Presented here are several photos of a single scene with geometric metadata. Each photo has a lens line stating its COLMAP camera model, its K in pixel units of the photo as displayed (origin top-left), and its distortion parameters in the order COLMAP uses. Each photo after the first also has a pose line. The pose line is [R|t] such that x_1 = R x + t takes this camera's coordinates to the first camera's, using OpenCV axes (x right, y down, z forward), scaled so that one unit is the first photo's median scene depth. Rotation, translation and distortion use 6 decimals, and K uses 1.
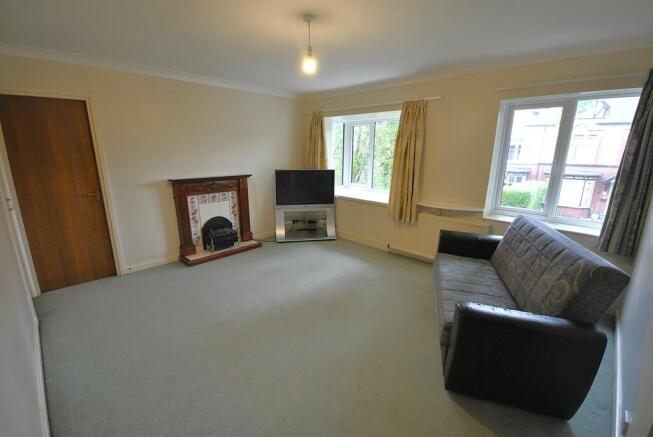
lens RADIAL K [[290.5, 0, 326.8], [0, 290.5, 219.3], [0, 0, 1]] dist [-0.004237, -0.001386]
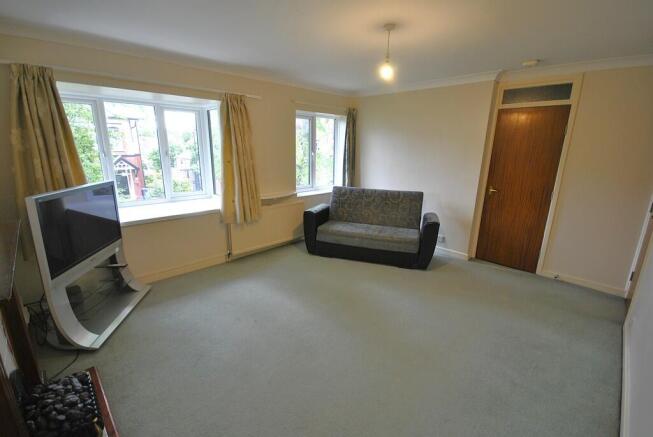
lens RADIAL K [[290.5, 0, 326.8], [0, 290.5, 220.0], [0, 0, 1]] dist [-0.004237, -0.001386]
pose [[0.004722, -0.256095, 0.966640, -0.631543], [0.217846, 0.943698, 0.248952, -0.169667], [-0.975972, 0.209403, 0.060245, 0.649124]]
